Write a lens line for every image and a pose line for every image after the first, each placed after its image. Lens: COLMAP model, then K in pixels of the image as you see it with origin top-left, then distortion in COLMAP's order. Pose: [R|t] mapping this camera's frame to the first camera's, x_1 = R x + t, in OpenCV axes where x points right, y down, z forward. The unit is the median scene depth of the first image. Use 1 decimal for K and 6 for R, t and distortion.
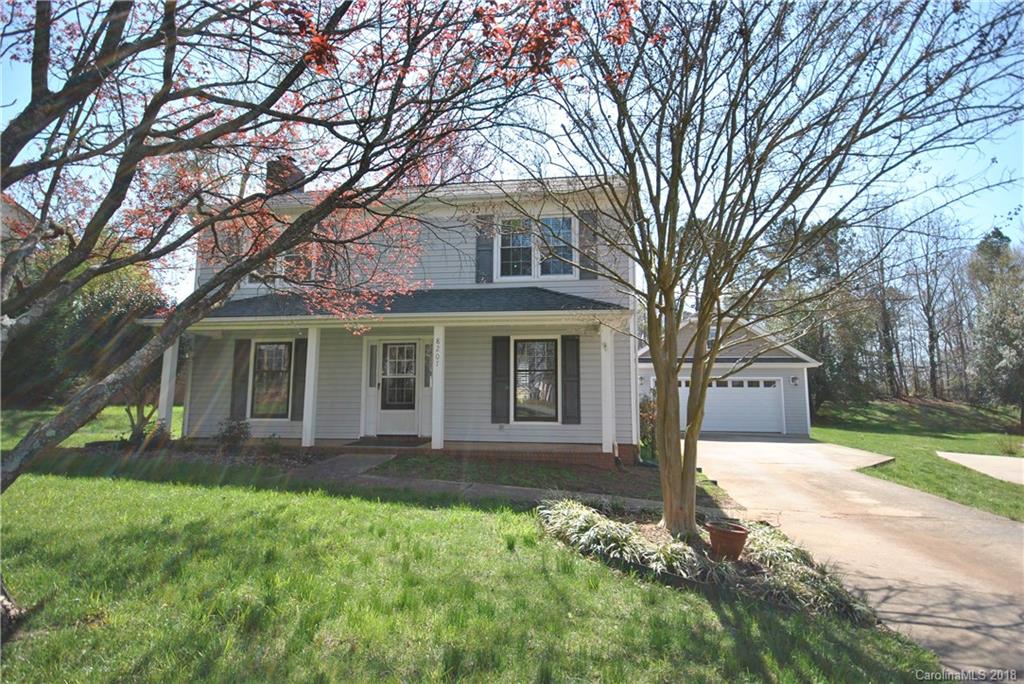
lens RADIAL K [[511.8, 0, 506.4], [0, 511.8, 339.1], [0, 0, 1]] dist [0.009867, -0.001530]
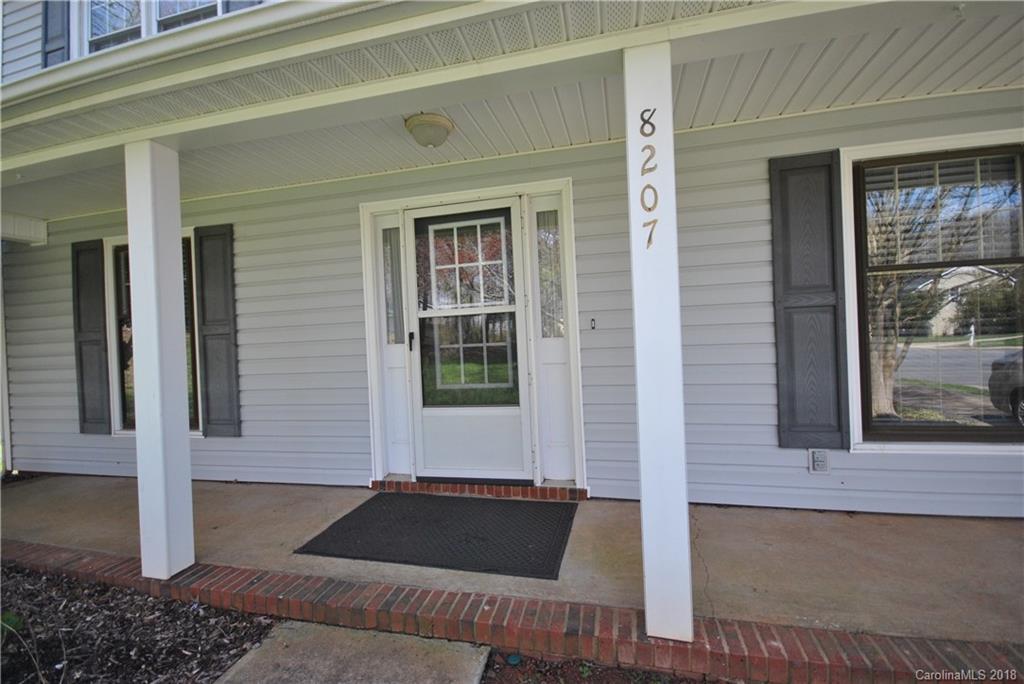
lens RADIAL K [[452.6, 0, 511.4], [0, 452.6, 338.5], [0, 0, 1]] dist [-0.000814, -0.001806]
pose [[0.994596, -0.043977, -0.094047, -0.219325], [0.055585, 0.990648, 0.124604, 0.079958], [0.087688, -0.129158, 0.987739, 1.011265]]
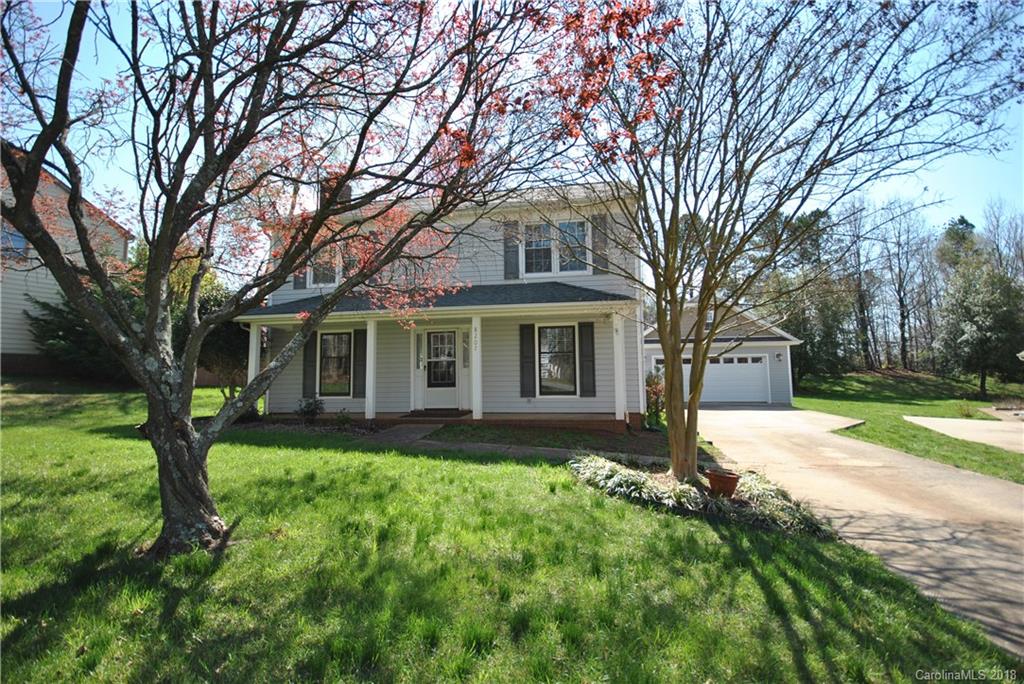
lens RADIAL K [[452.6, 0, 507.3], [0, 452.6, 339.0], [0, 0, 1]] dist [-0.000814, -0.001806]
pose [[0.999335, -0.019984, -0.030512, -0.034229], [0.020920, 0.999310, 0.030683, -0.006317], [0.029878, -0.031301, 0.999063, -0.068409]]
